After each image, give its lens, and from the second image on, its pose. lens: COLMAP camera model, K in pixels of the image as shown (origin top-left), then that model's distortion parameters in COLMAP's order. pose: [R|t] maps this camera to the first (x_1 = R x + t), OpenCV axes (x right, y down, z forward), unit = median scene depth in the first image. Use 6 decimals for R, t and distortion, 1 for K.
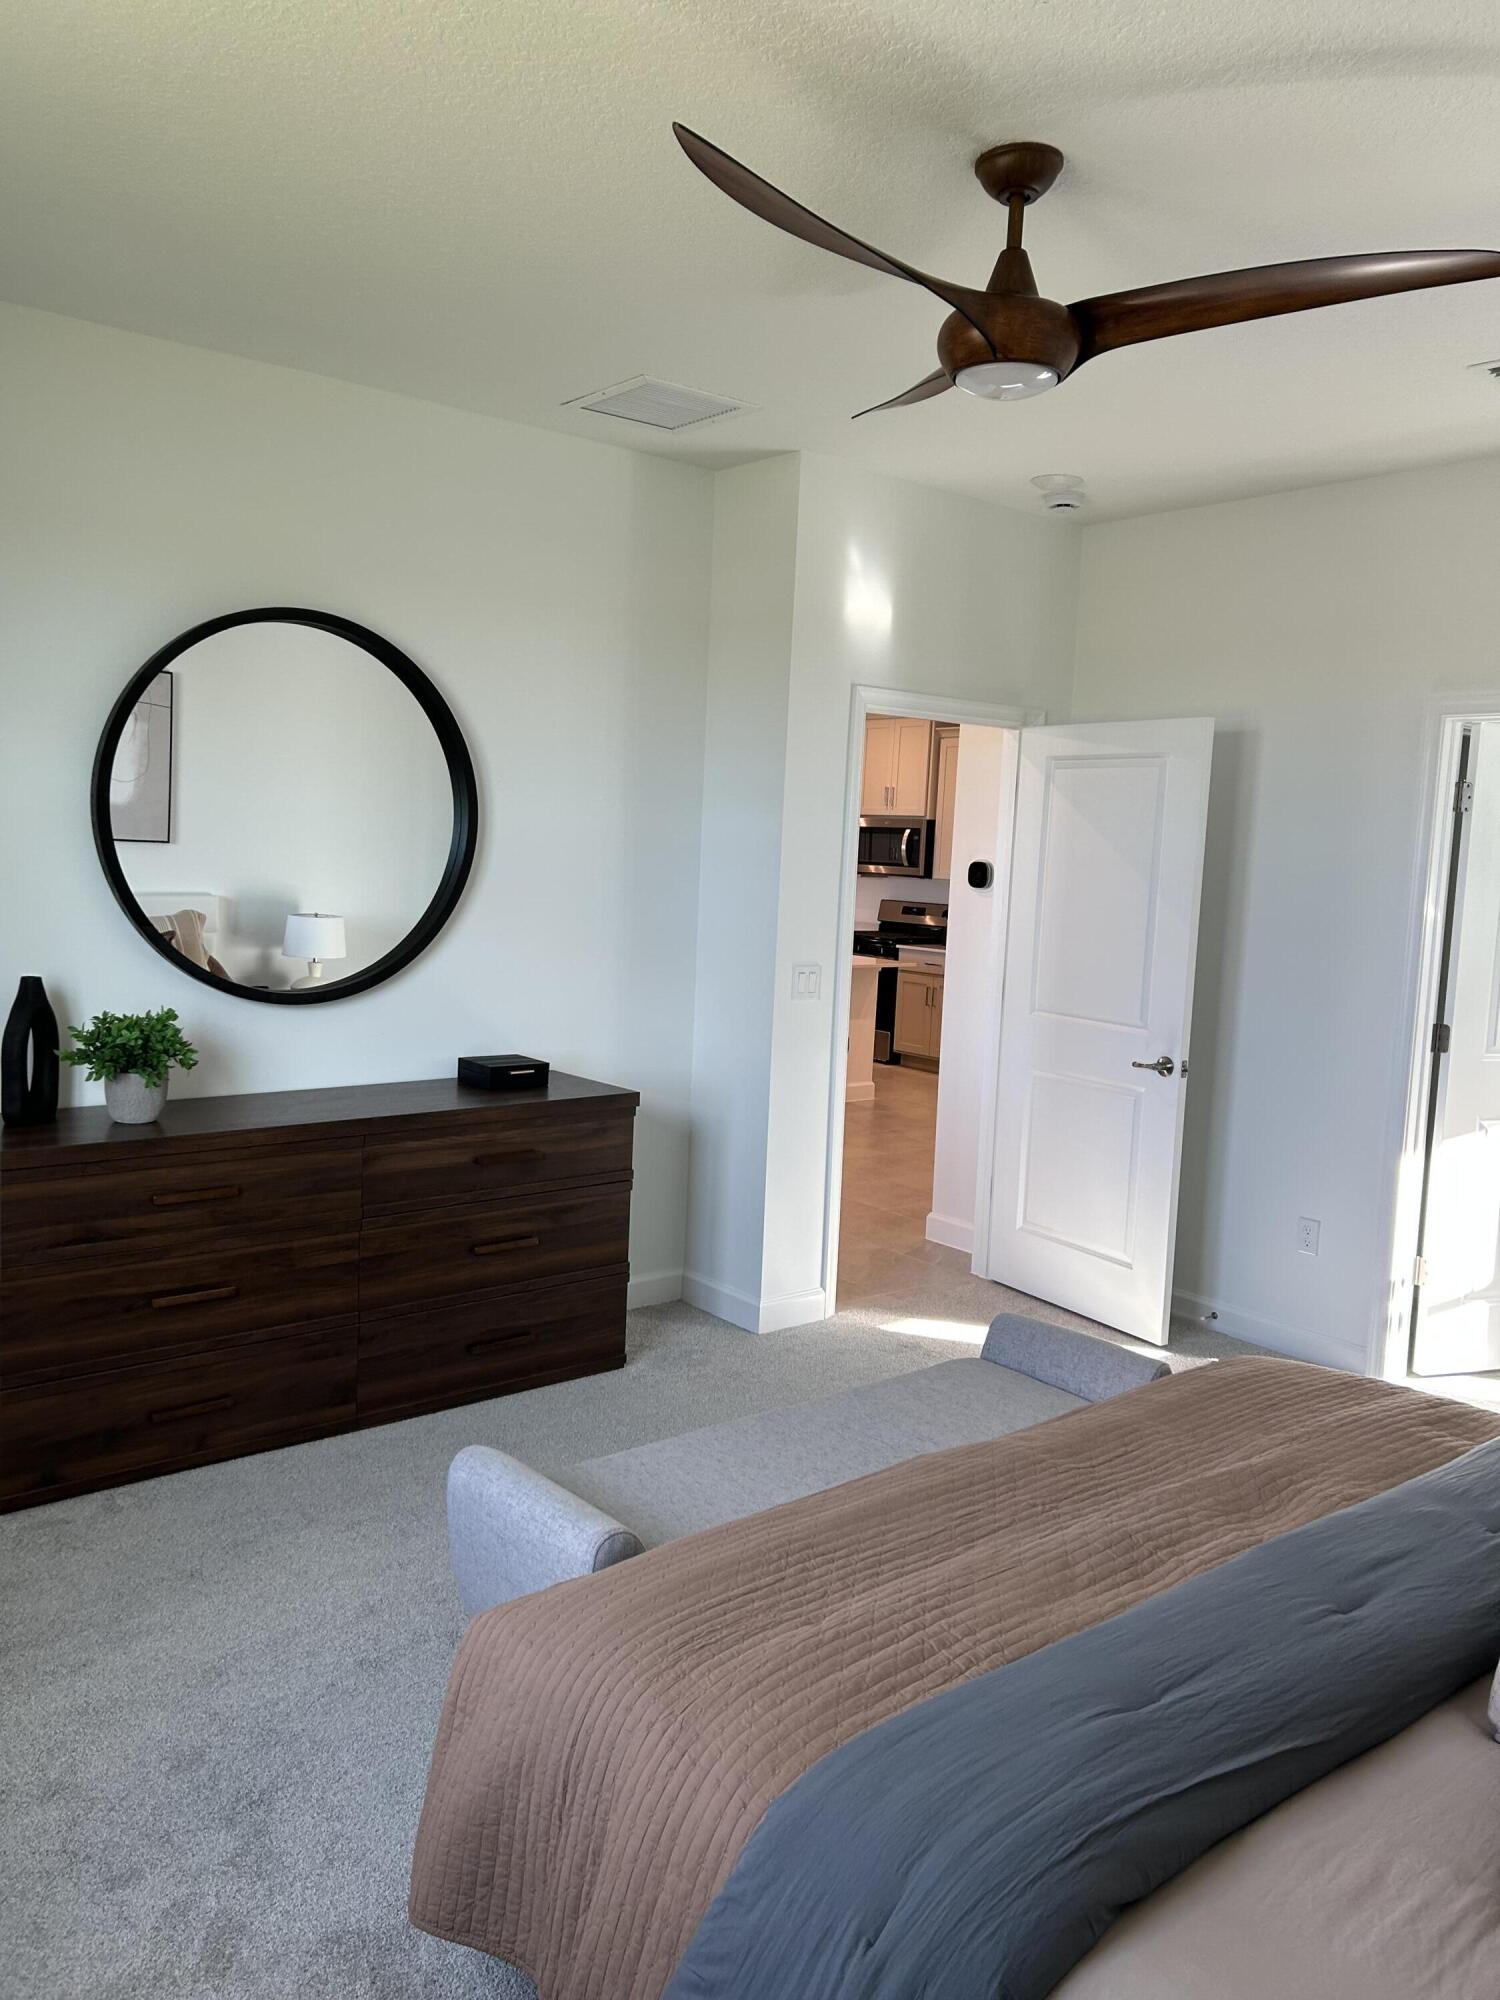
lens RADIAL K [[1502.1, 0, 750.0], [0, 1502.1, 1000.0], [0, 0, 1]] dist [0.036014, -0.073590]
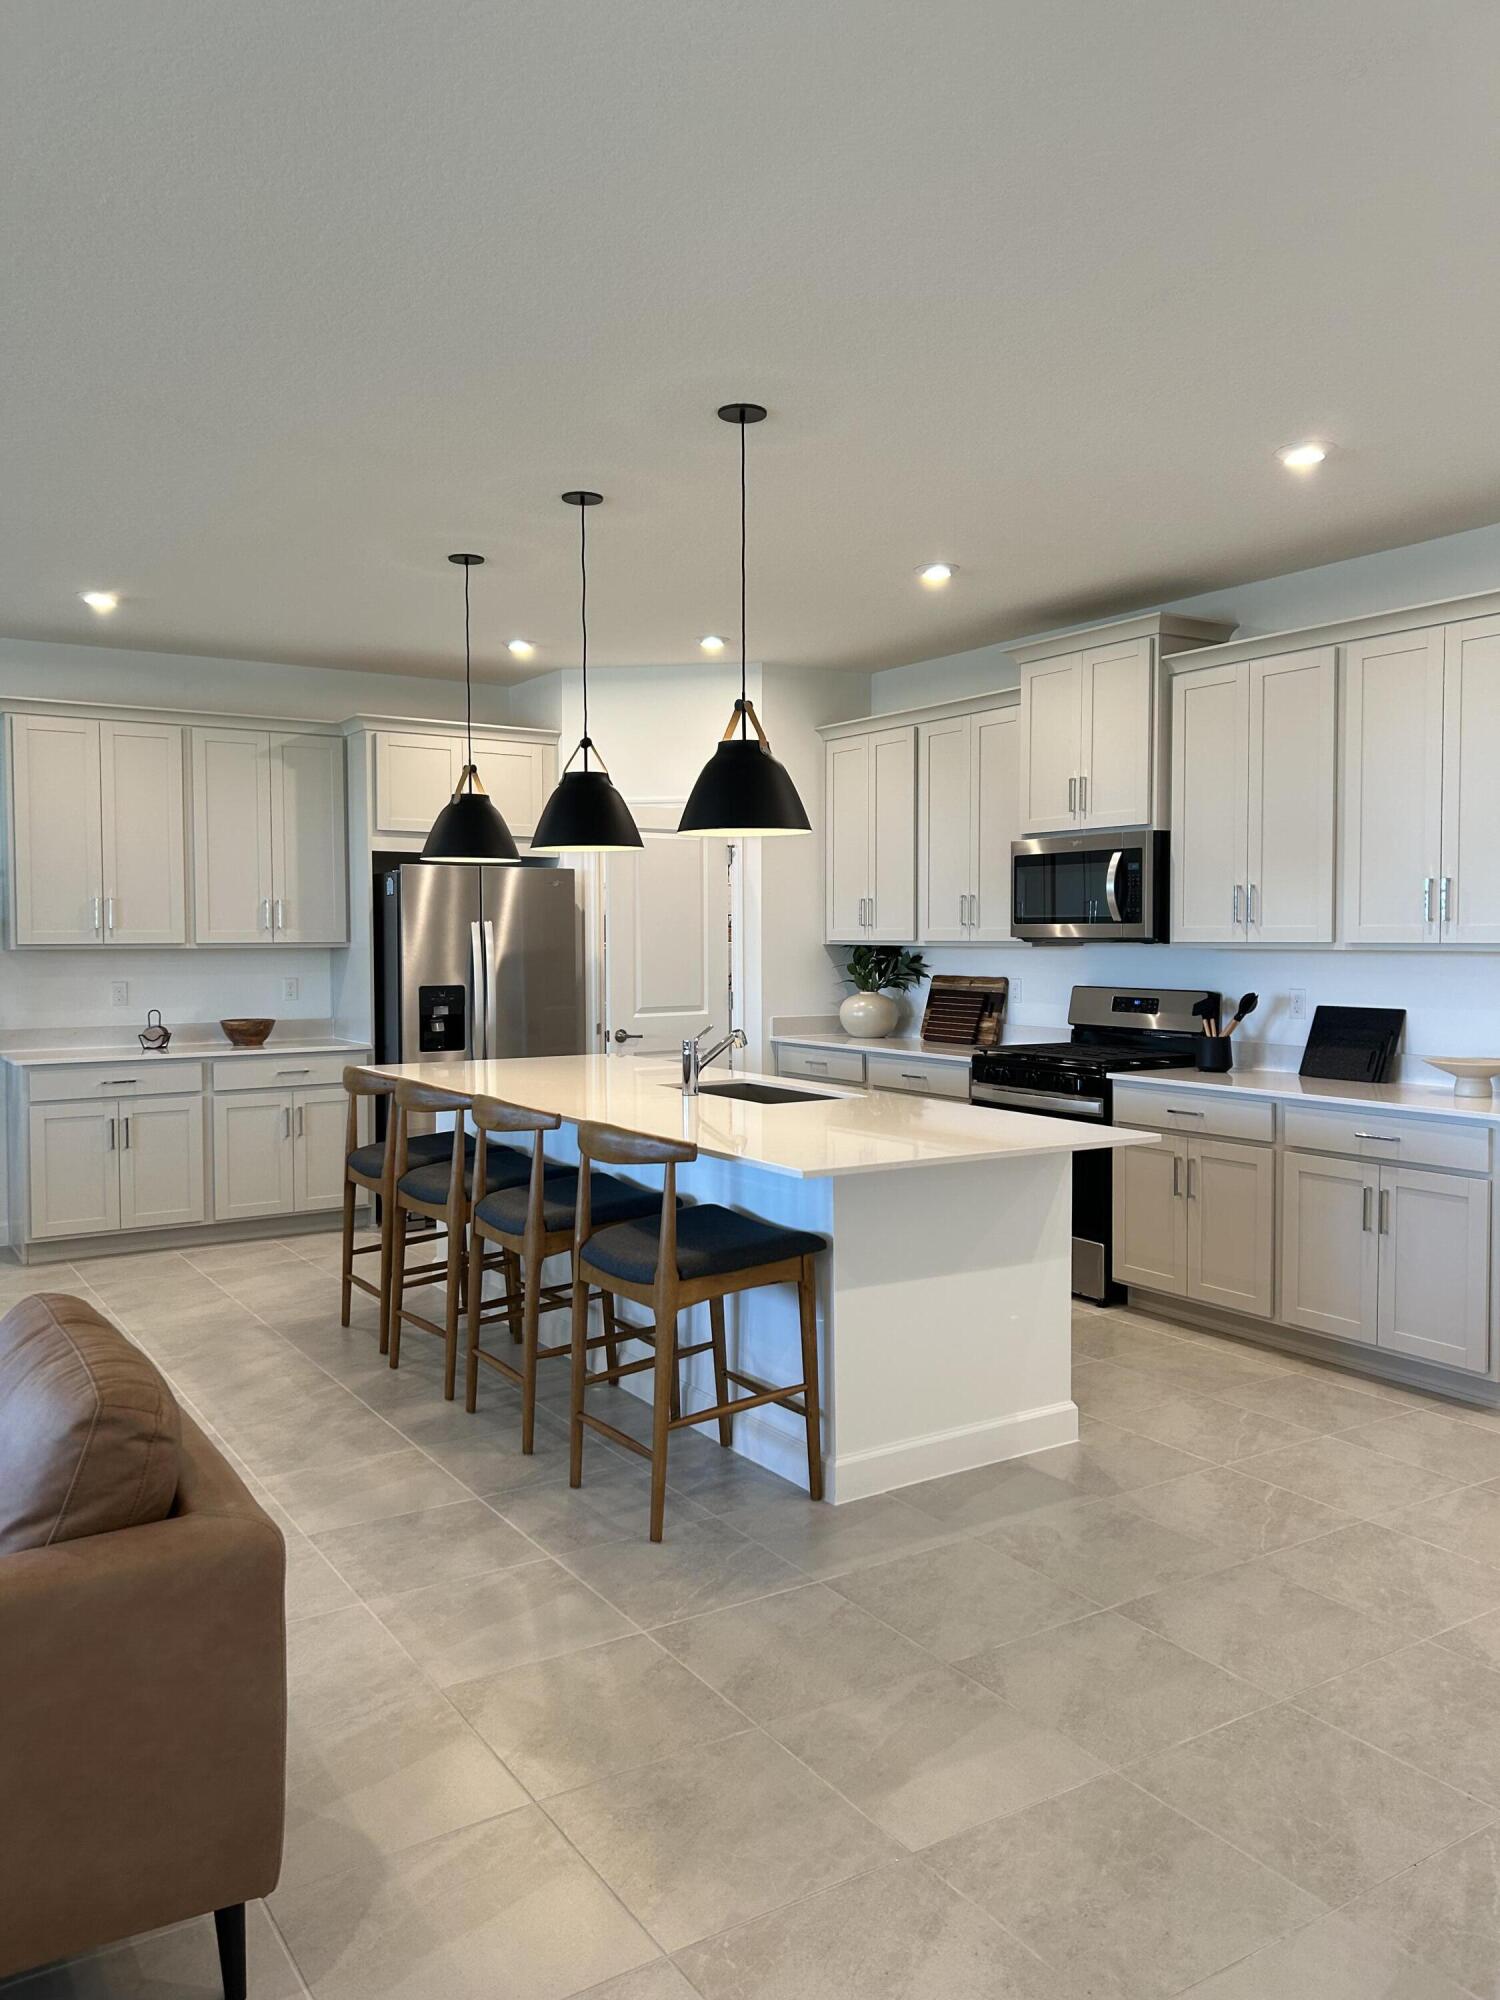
lens RADIAL K [[1493.8, 0, 784.1], [0, 1493.8, 1004.0], [0, 0, 1]] dist [-0.007727, -0.008734]
pose [[0.992404, -0.049569, -0.112595, 0.045845], [0.044336, 0.997838, -0.048515, -0.040401], [0.114757, 0.043155, 0.992456, 0.472330]]
